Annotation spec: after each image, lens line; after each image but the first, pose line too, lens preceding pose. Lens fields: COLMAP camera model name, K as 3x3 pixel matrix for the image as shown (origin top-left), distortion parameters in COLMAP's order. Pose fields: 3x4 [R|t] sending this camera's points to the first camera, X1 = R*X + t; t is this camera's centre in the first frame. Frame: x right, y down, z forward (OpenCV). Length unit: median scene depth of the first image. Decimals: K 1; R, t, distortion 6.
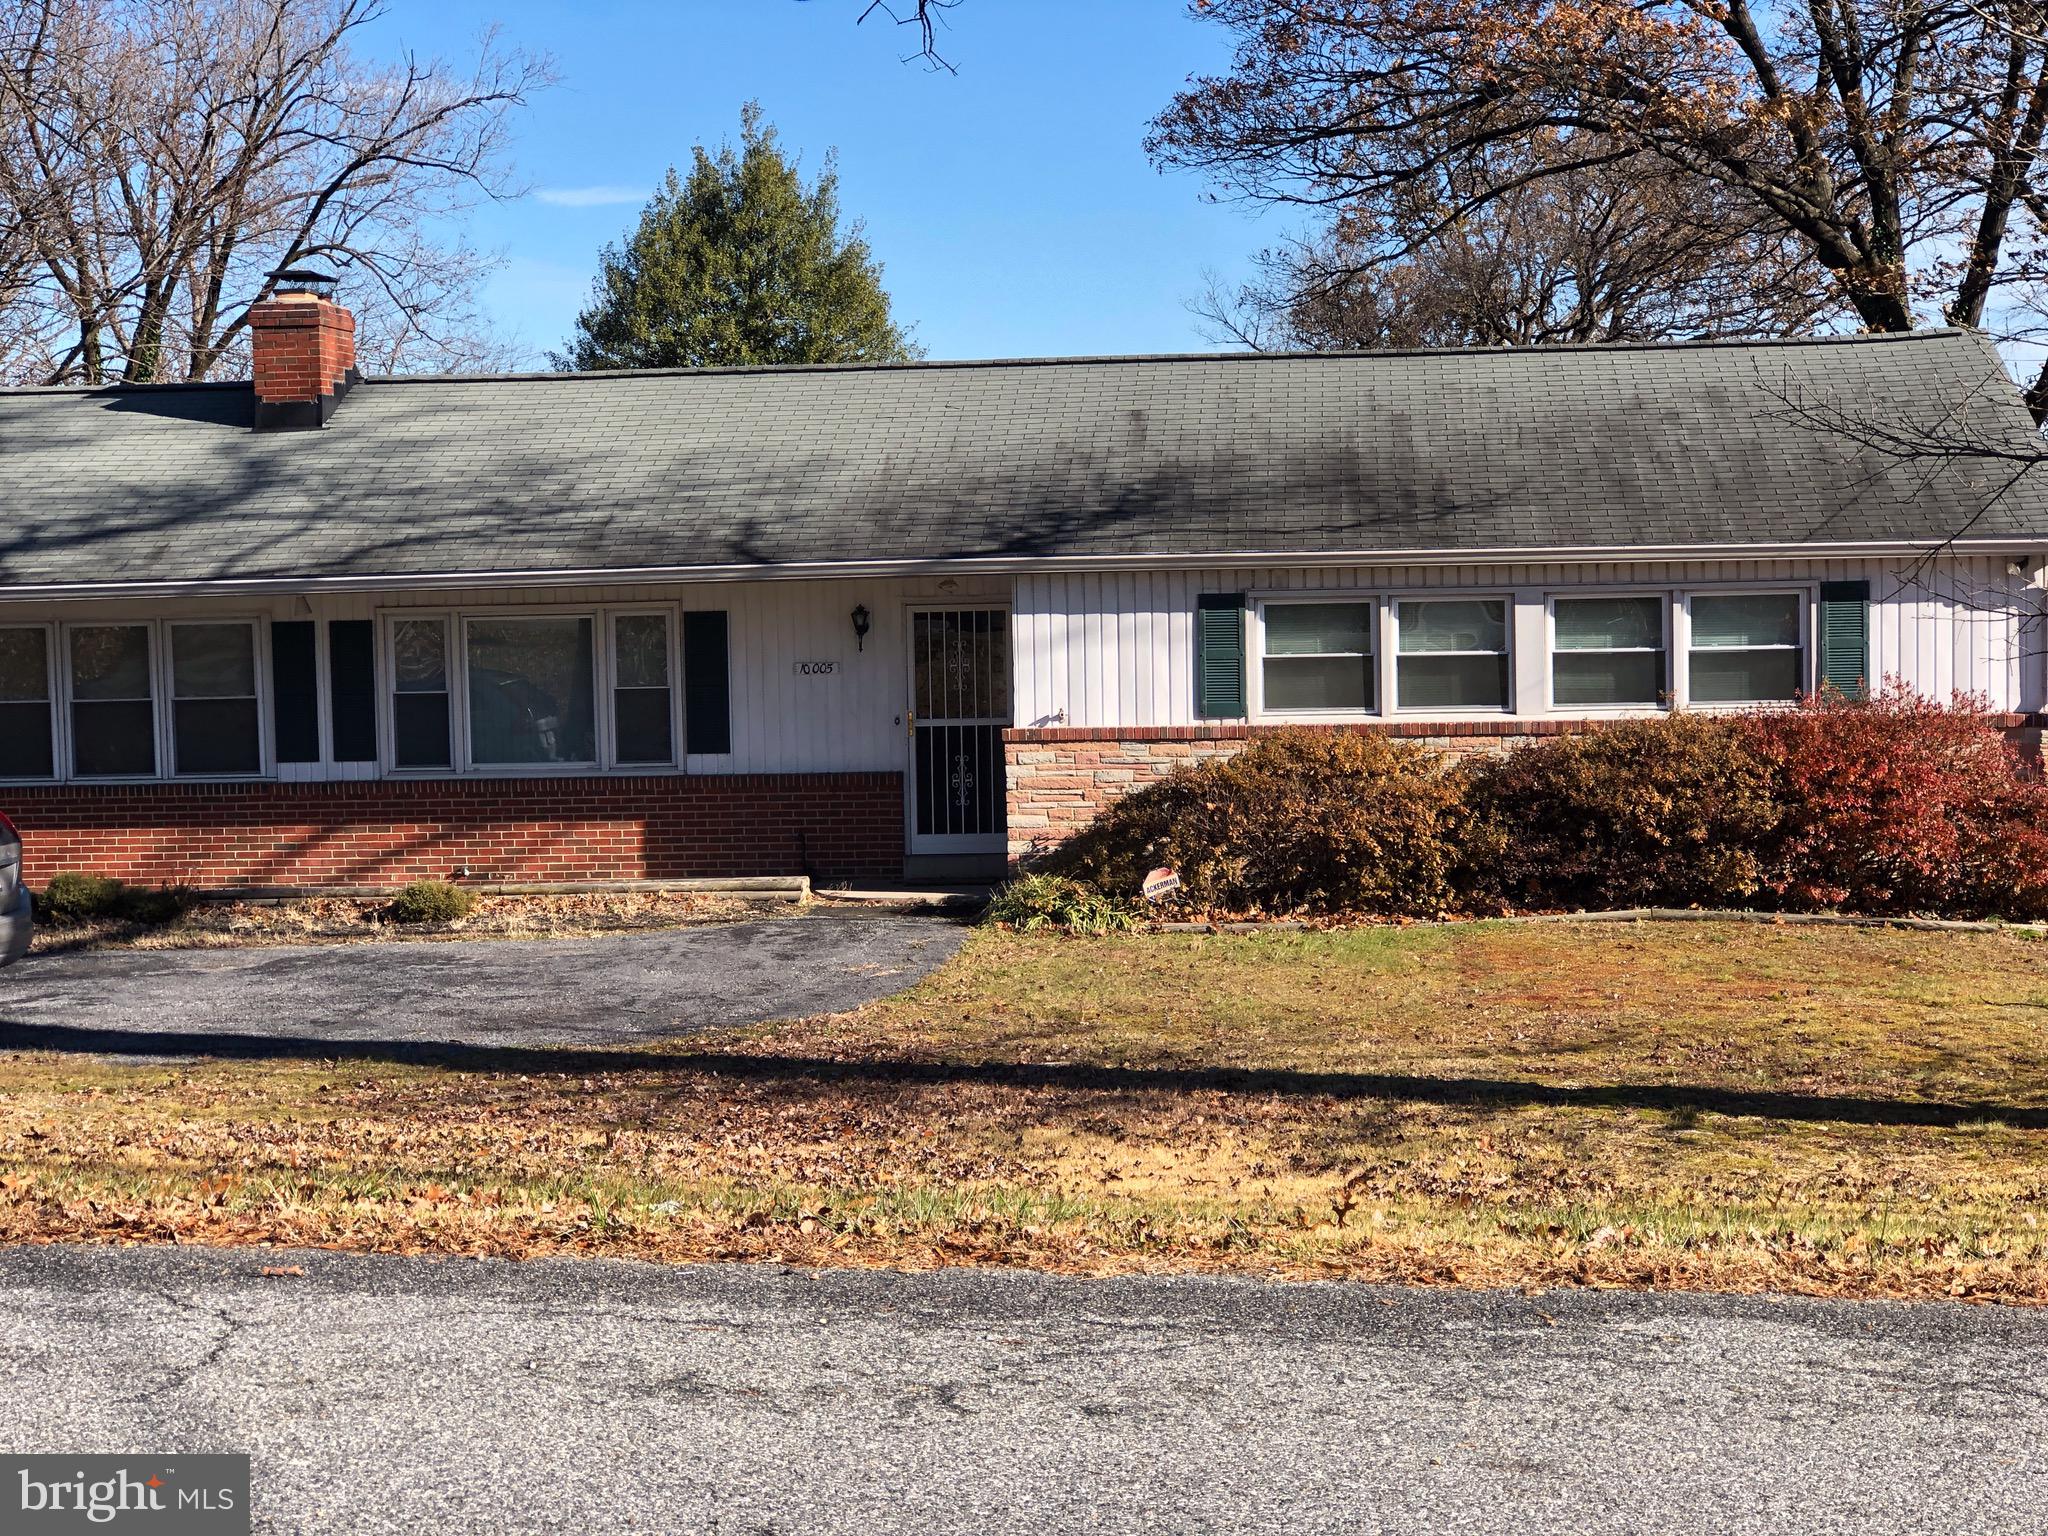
lens RADIAL K [[3373.2, 0, 1024.0], [0, 3373.2, 769.4], [0, 0, 1]] dist [-0.025474, 0.000000]
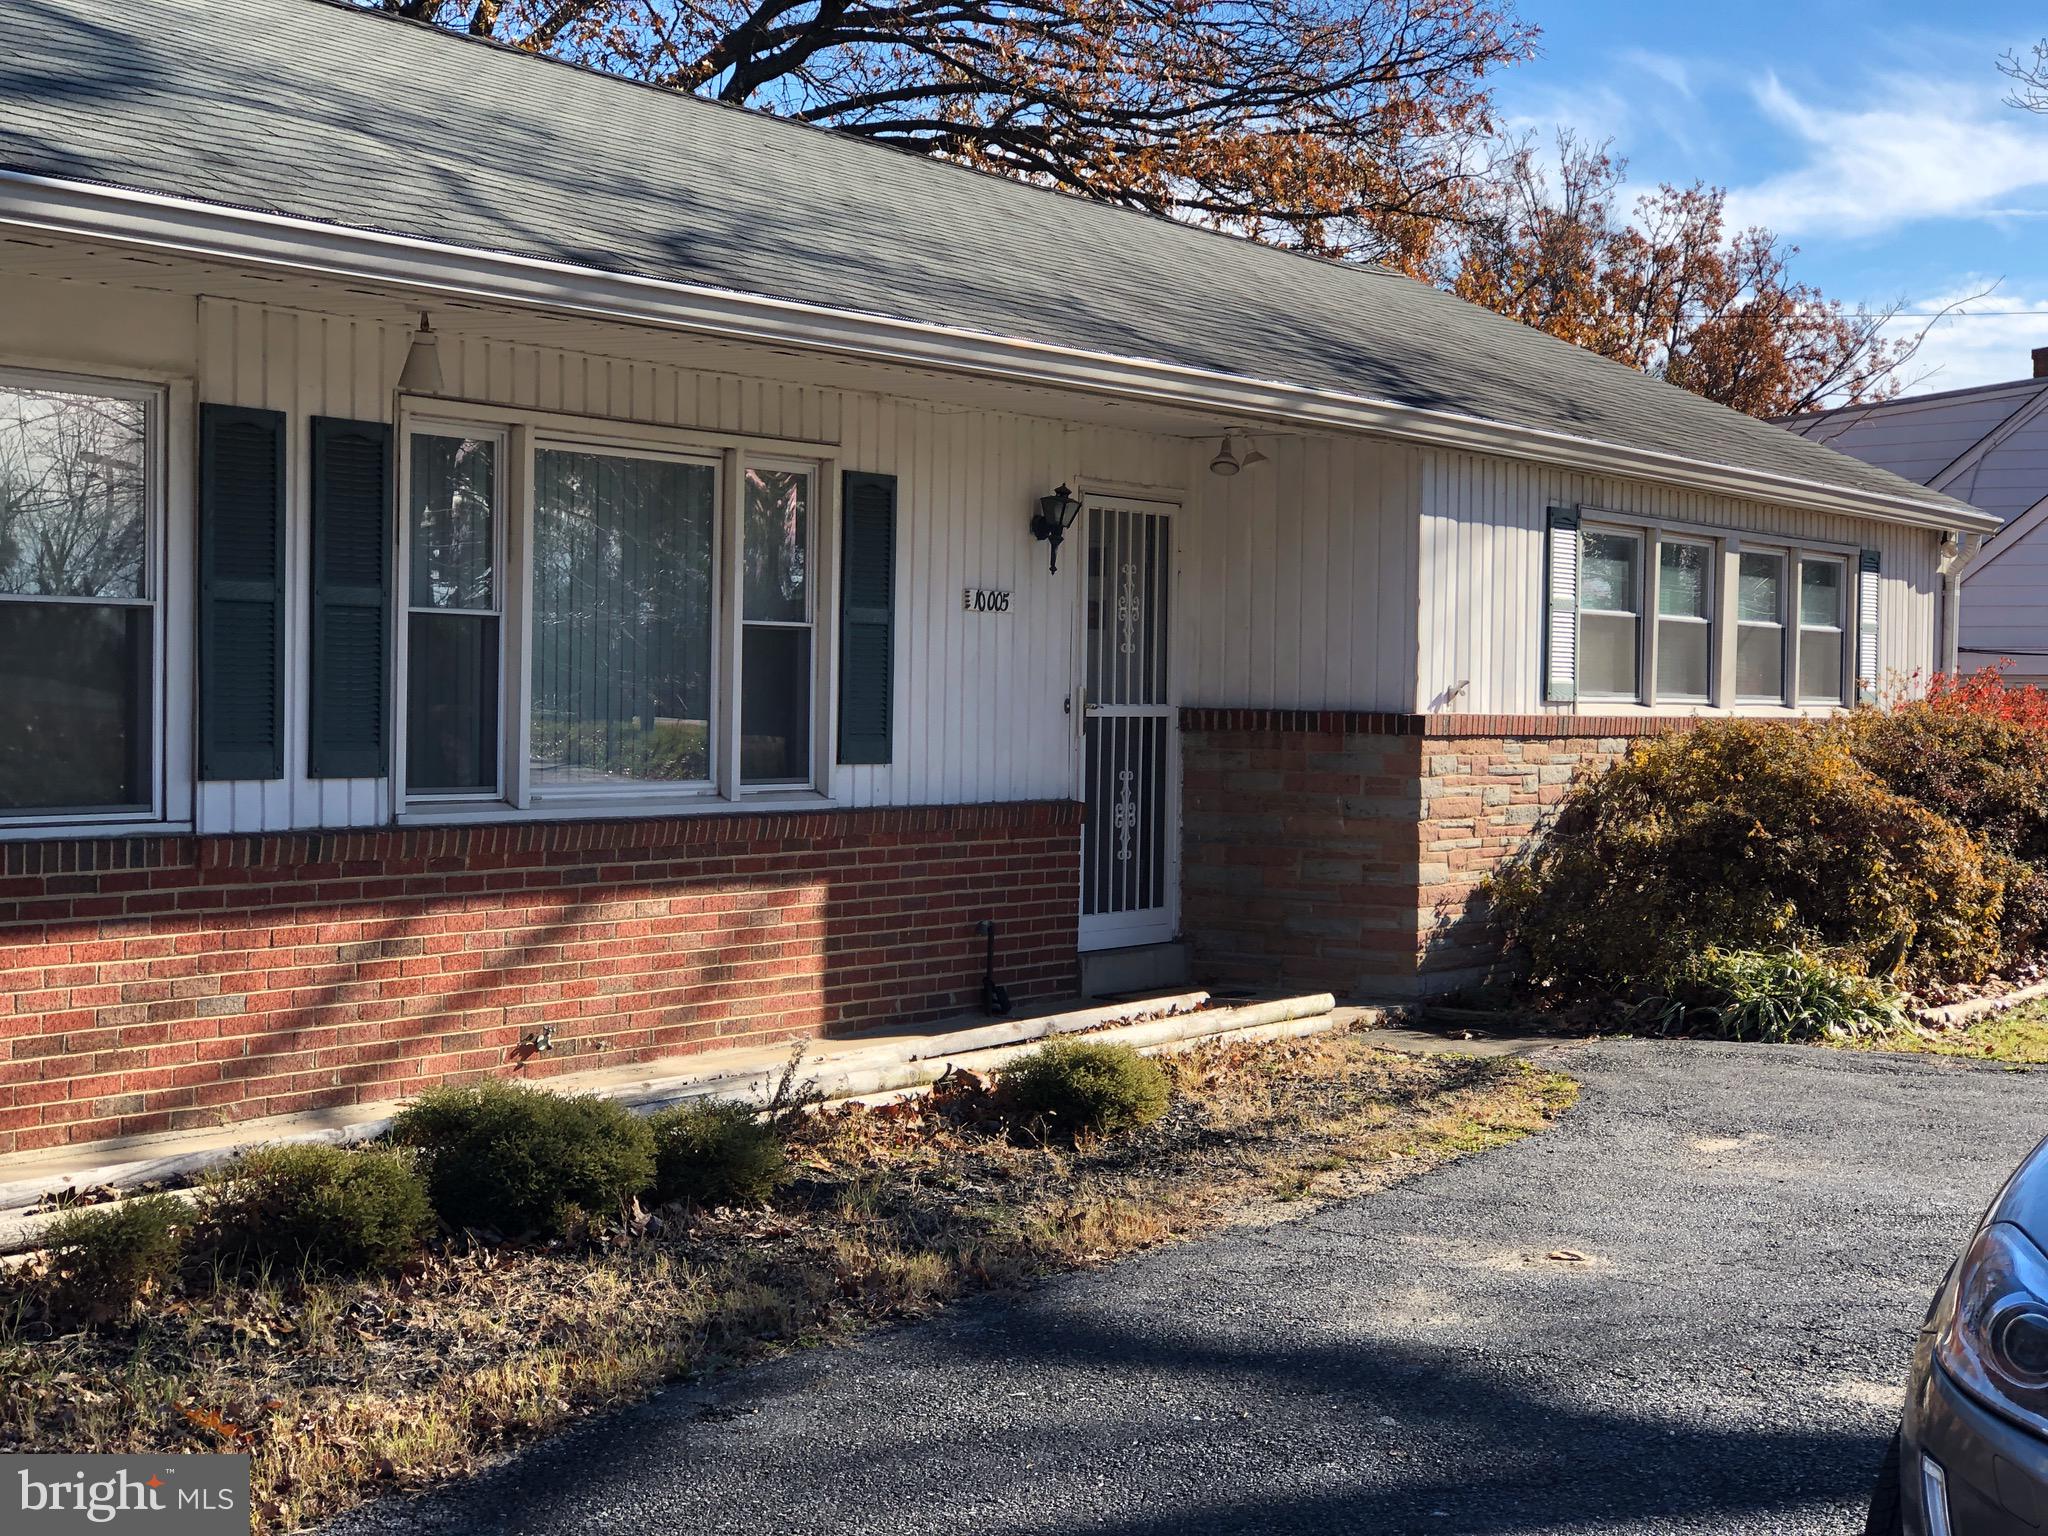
lens RADIAL K [[3373.2, 0, 1023.5], [0, 3373.2, 767.2], [0, 0, 1]] dist [-0.025474, 0.000000]
pose [[0.421670, 0.010442, 0.906689, -0.527563], [0.036581, 0.998924, -0.028517, 0.010558], [-0.906011, 0.045193, 0.420834, 0.773760]]
